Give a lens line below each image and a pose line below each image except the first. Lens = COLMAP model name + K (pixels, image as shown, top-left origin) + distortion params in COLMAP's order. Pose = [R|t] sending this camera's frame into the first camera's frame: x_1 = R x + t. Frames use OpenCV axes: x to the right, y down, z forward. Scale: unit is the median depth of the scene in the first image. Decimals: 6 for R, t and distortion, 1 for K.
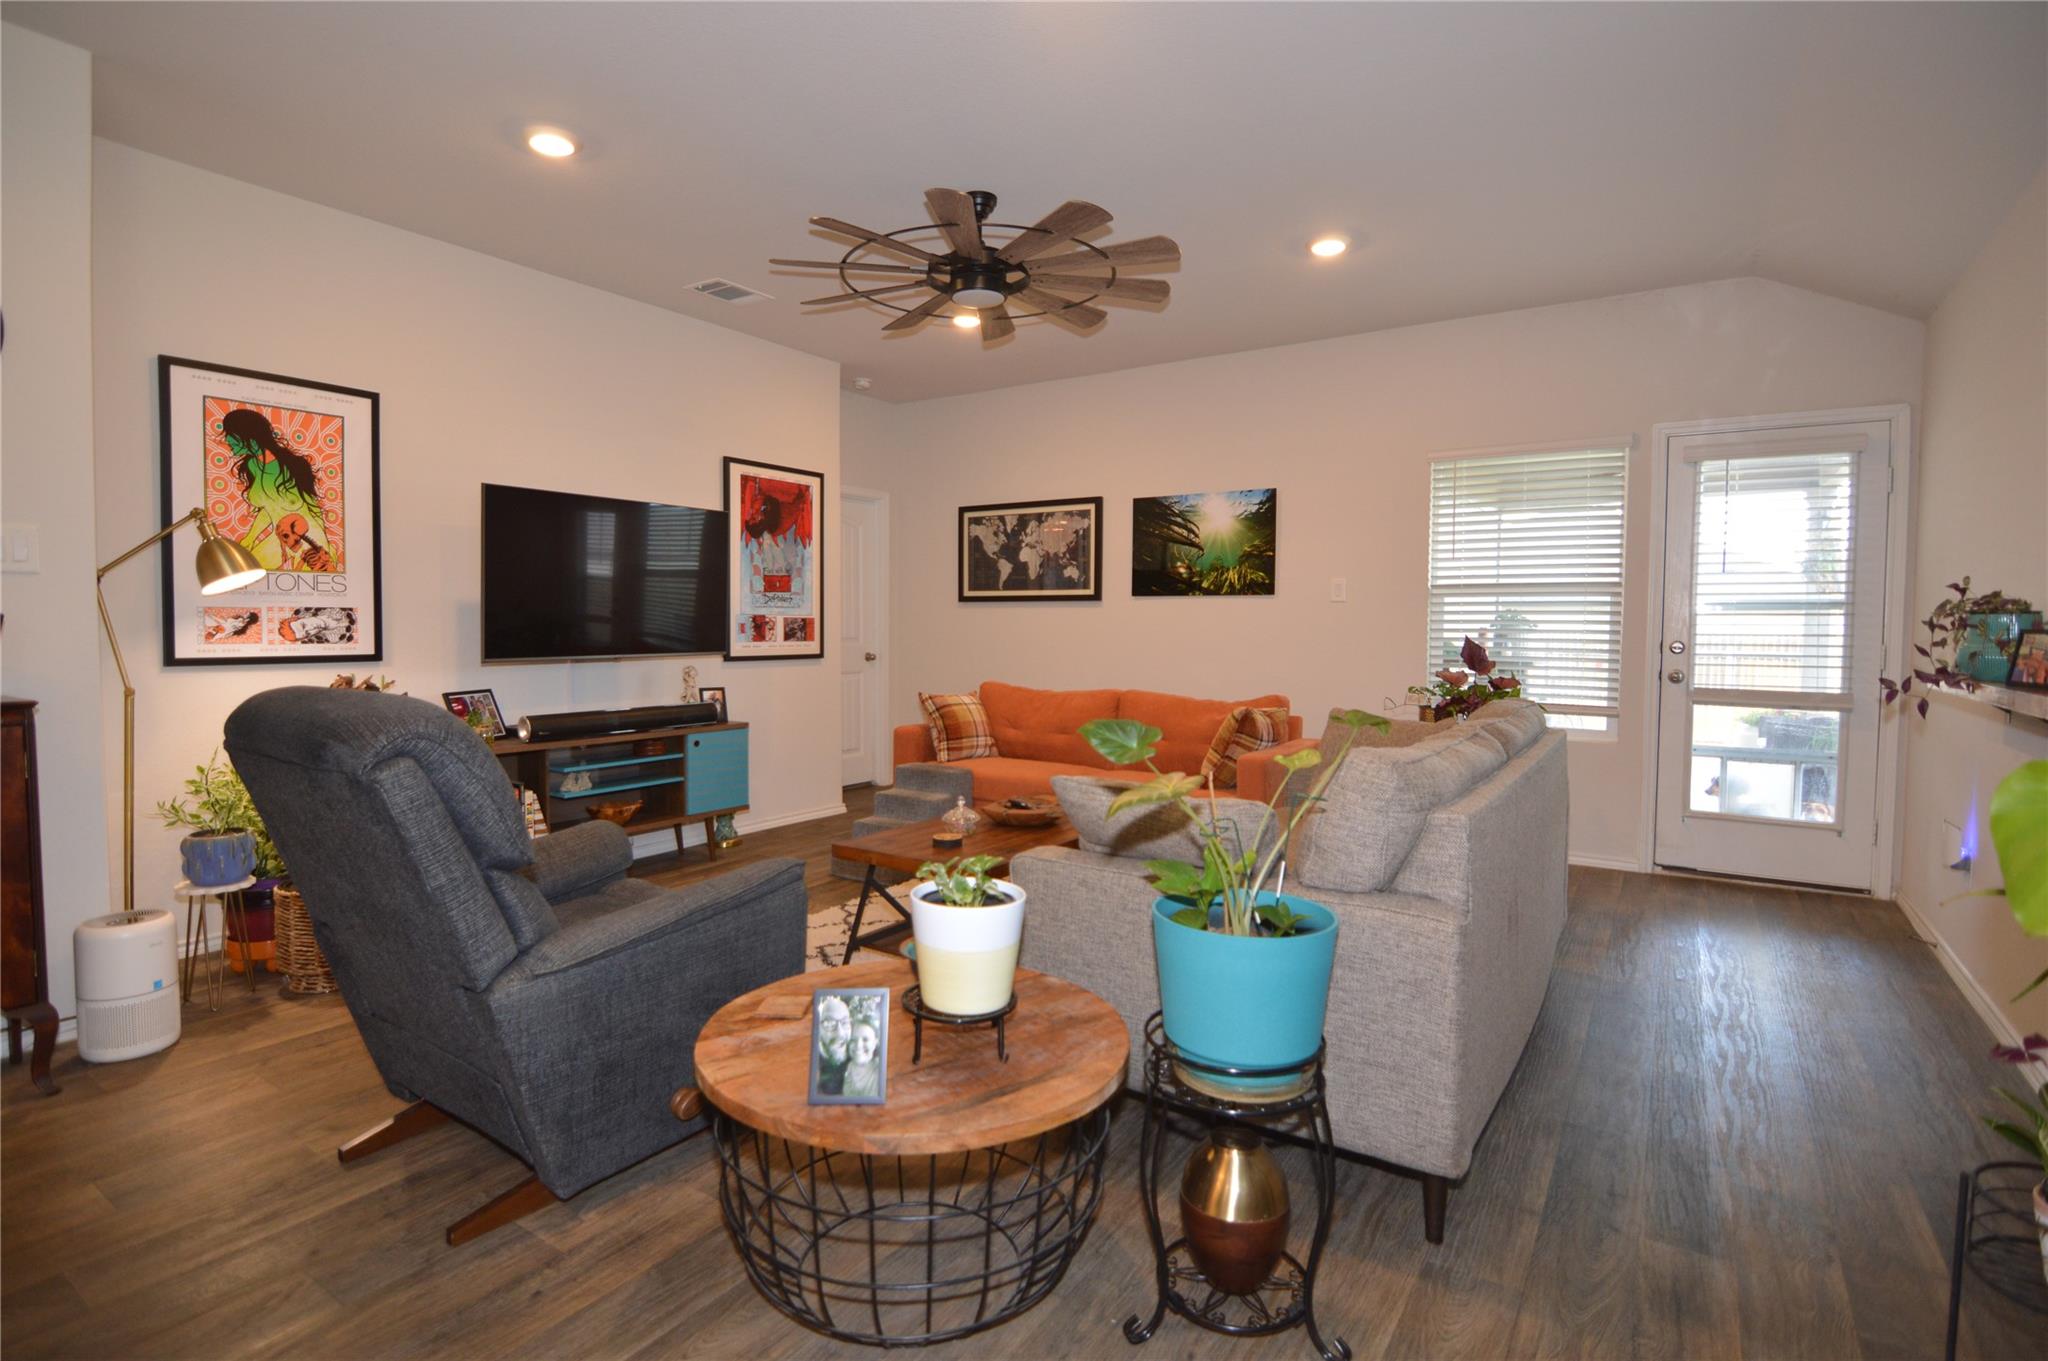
lens RADIAL K [[1008.5, 0, 1023.4], [0, 1008.5, 673.2], [0, 0, 1]] dist [-0.010135, -0.003086]
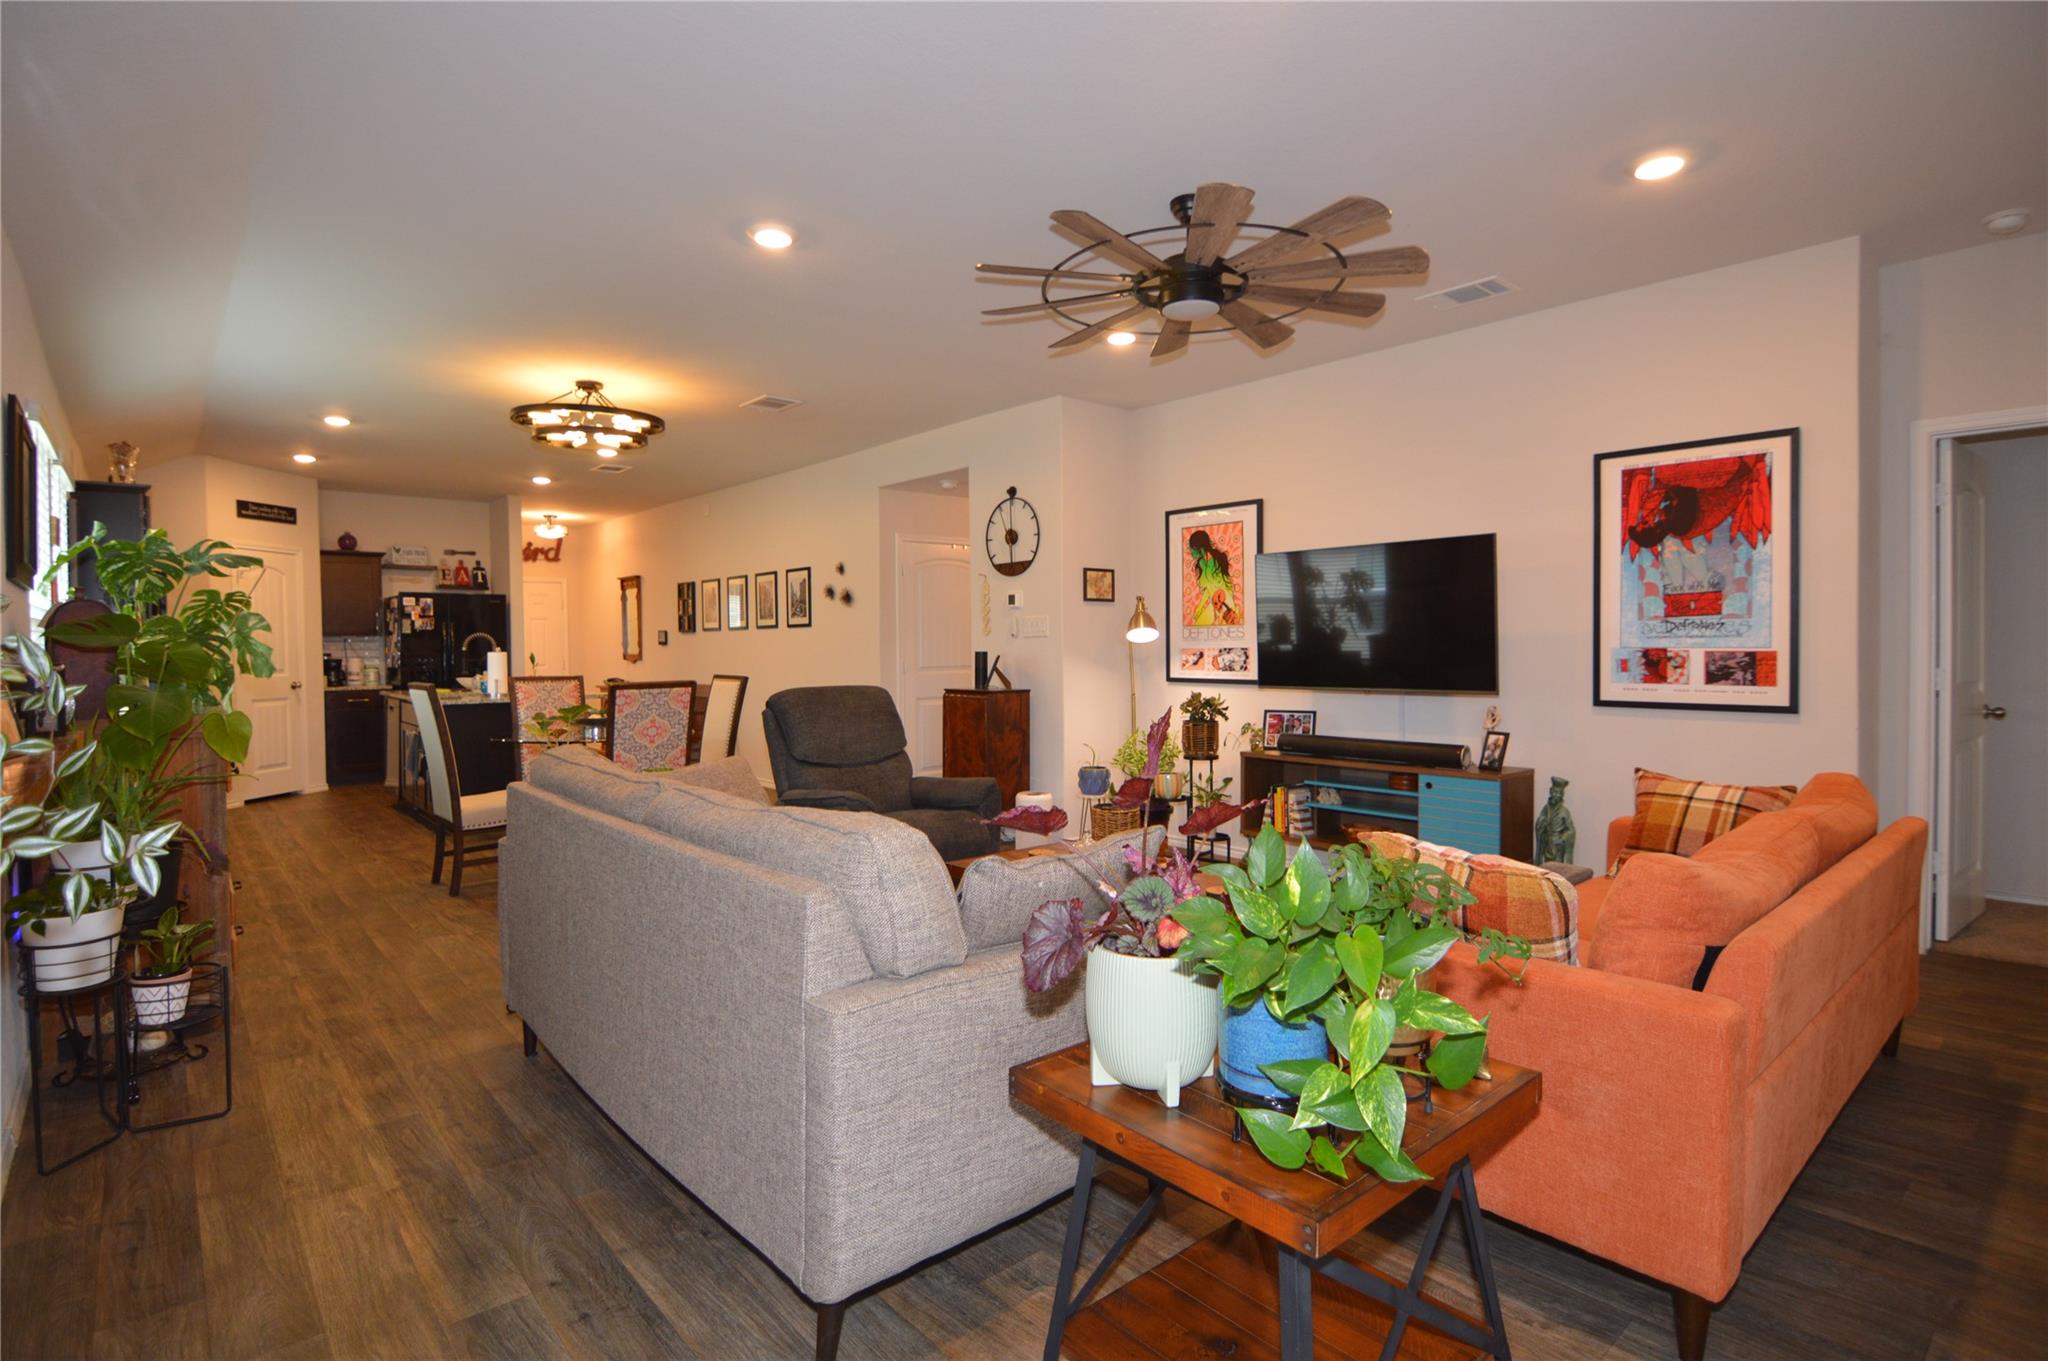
lens RADIAL K [[1008.5, 0, 1017.0], [0, 1008.5, 664.9], [0, 0, 1]] dist [-0.010135, -0.003086]
pose [[-0.267898, 0.012701, -0.963364, 0.609074], [-0.043044, 0.998757, 0.025137, -0.045000], [0.962485, 0.048201, -0.267018, 0.765341]]
